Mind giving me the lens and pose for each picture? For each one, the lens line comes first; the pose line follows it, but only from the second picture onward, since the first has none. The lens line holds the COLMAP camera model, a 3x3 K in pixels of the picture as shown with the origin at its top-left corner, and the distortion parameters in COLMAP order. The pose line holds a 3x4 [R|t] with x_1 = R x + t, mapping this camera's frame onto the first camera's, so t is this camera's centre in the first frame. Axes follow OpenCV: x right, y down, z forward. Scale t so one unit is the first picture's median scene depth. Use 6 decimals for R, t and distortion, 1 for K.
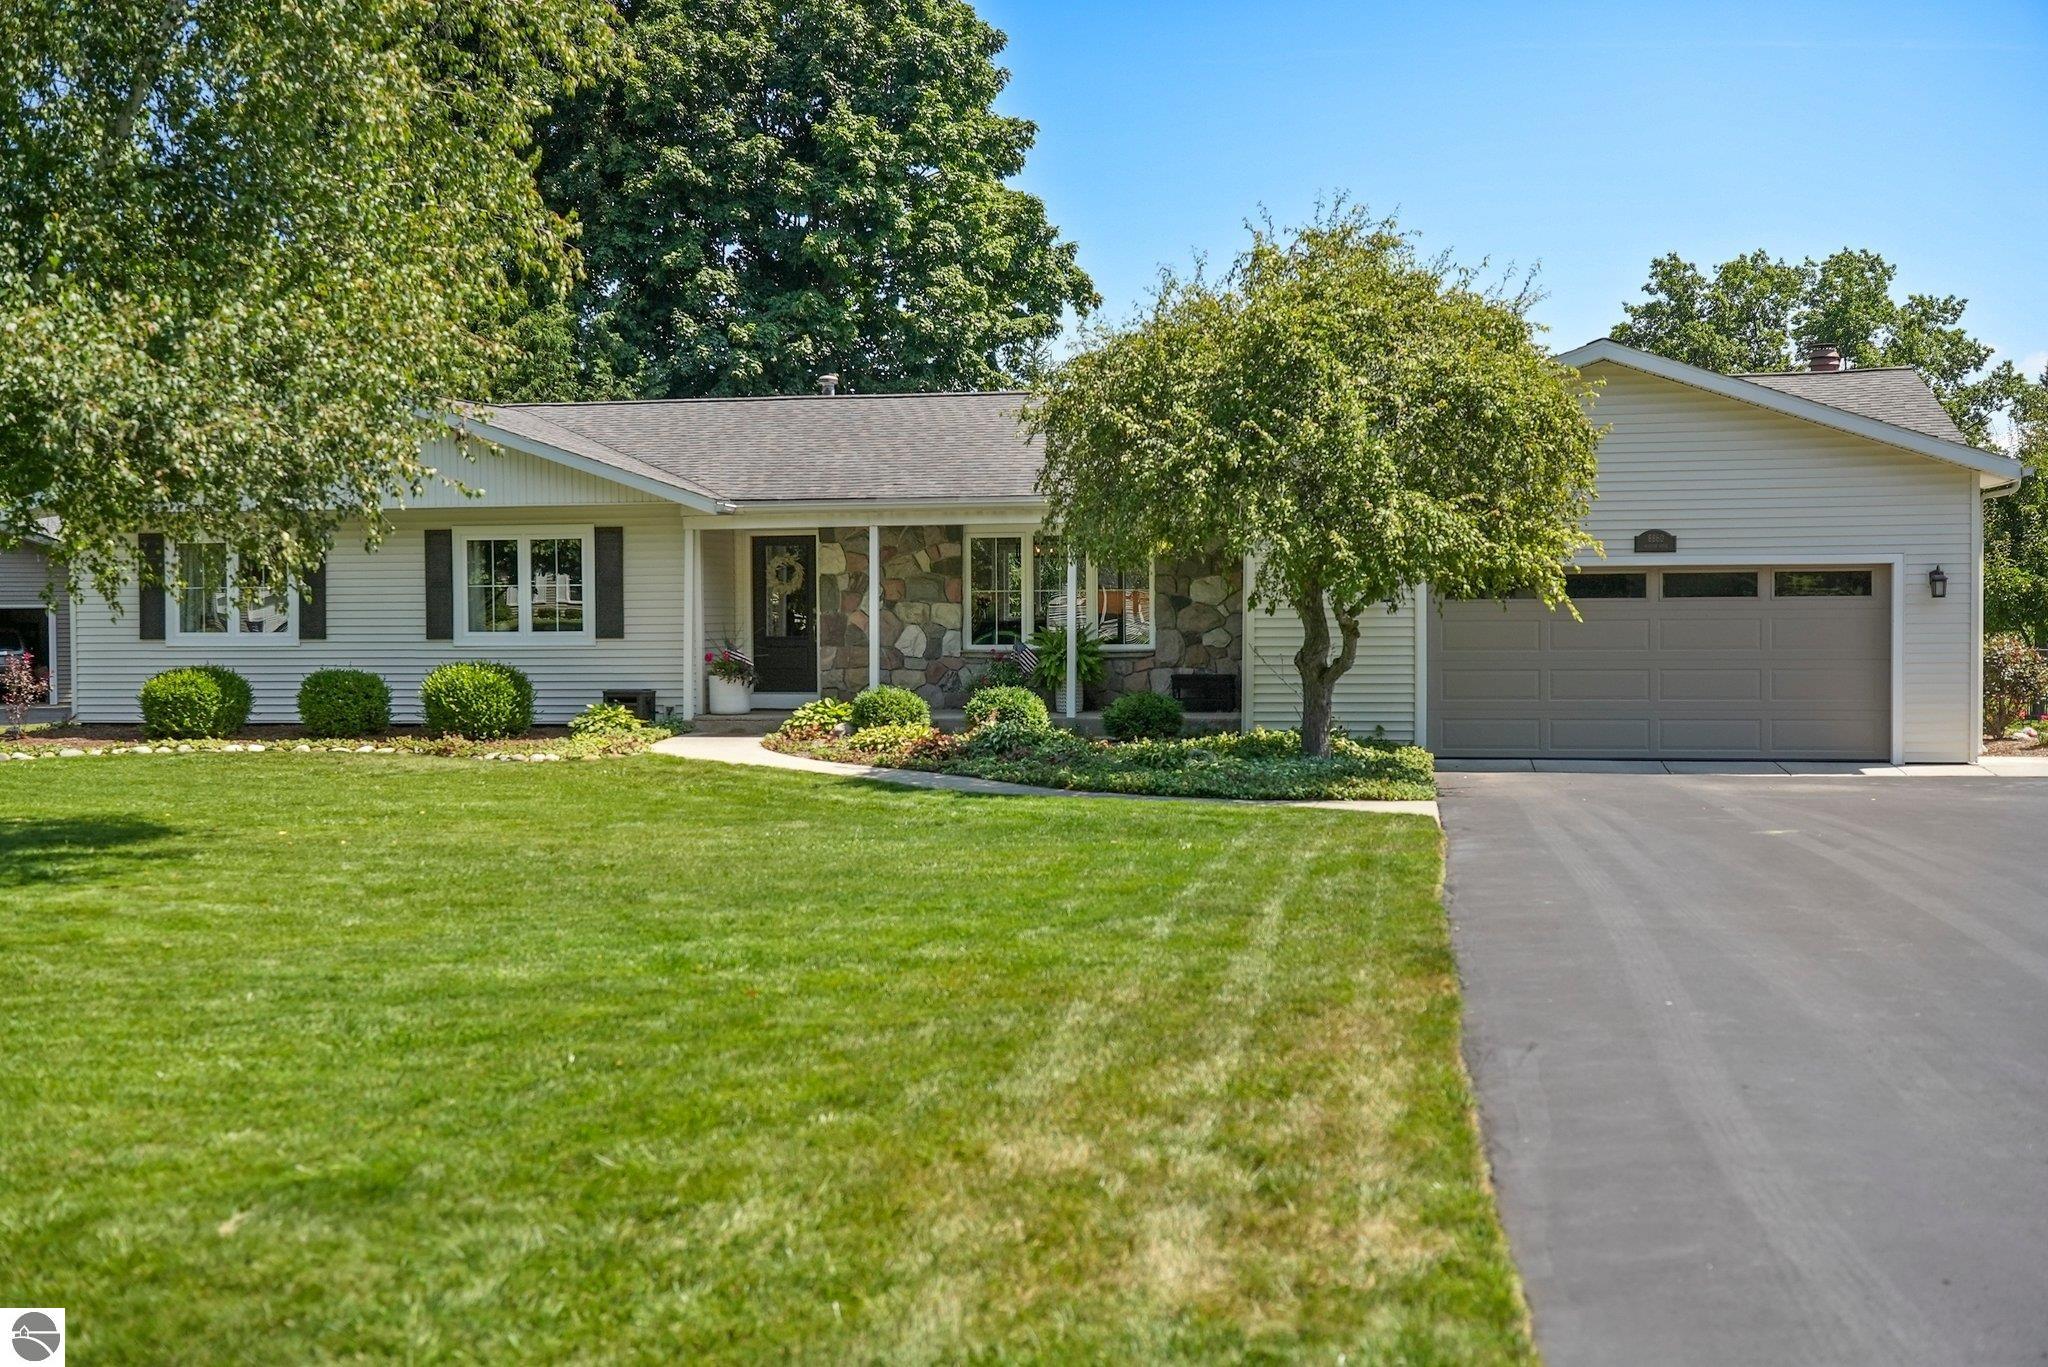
lens RADIAL K [[2262.8, 0, 1029.3], [0, 2262.8, 644.2], [0, 0, 1]] dist [0.207015, -0.005242]
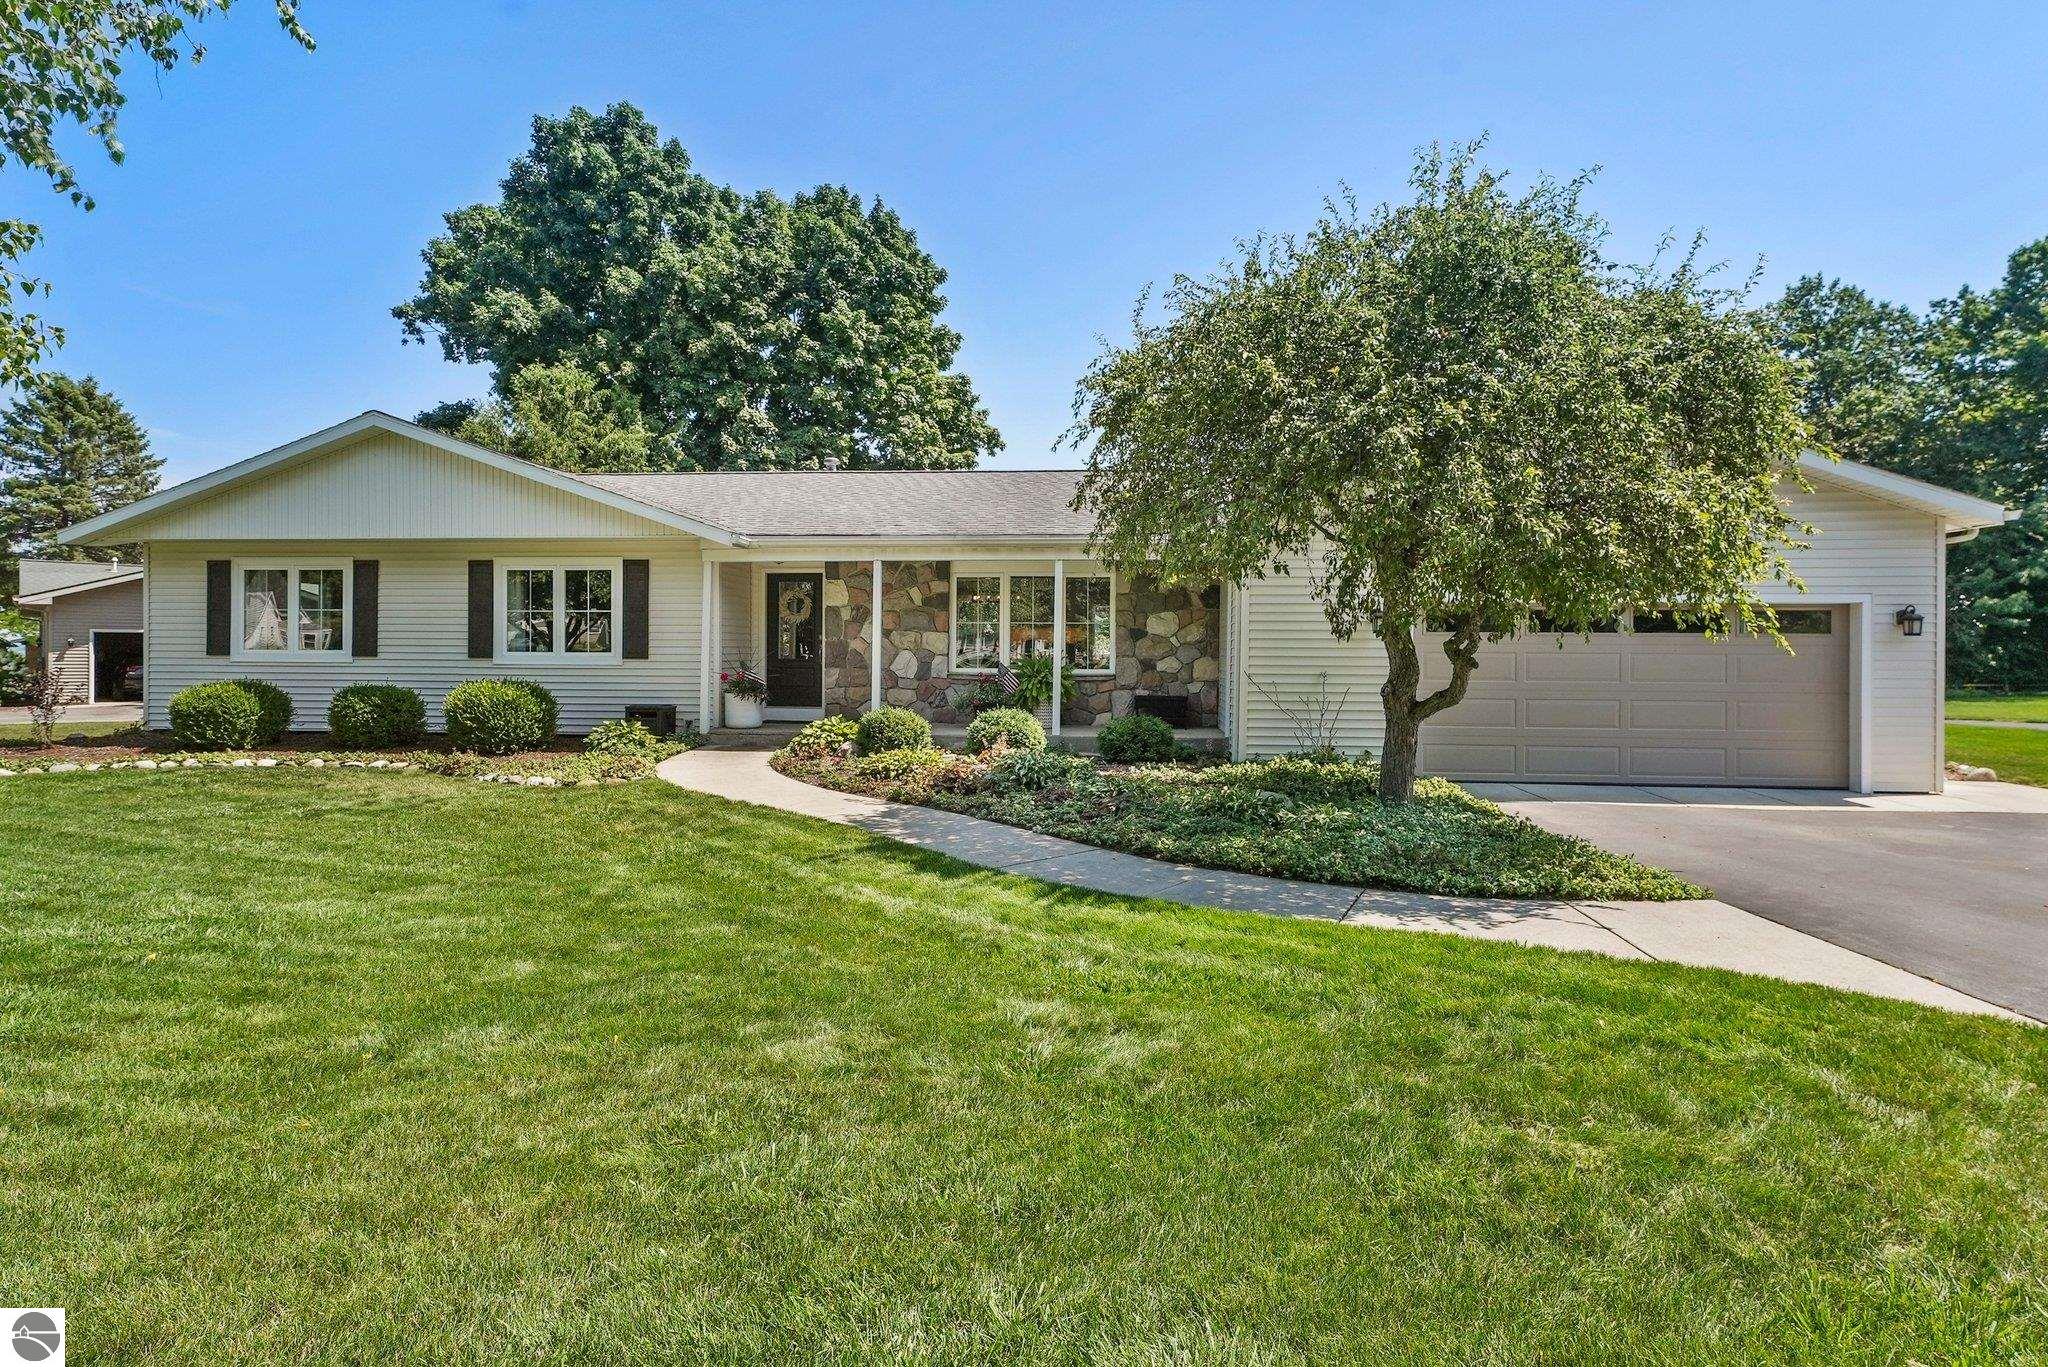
lens RADIAL K [[980.0, 0, 1036.4], [0, 980.0, 648.4], [0, 0, 1]] dist [0.002669, 0.000609]
pose [[0.991054, 0.013630, 0.132766, -0.053306], [-0.011407, 0.999782, -0.017489, -0.001488], [-0.132976, 0.015818, 0.990993, 0.500484]]
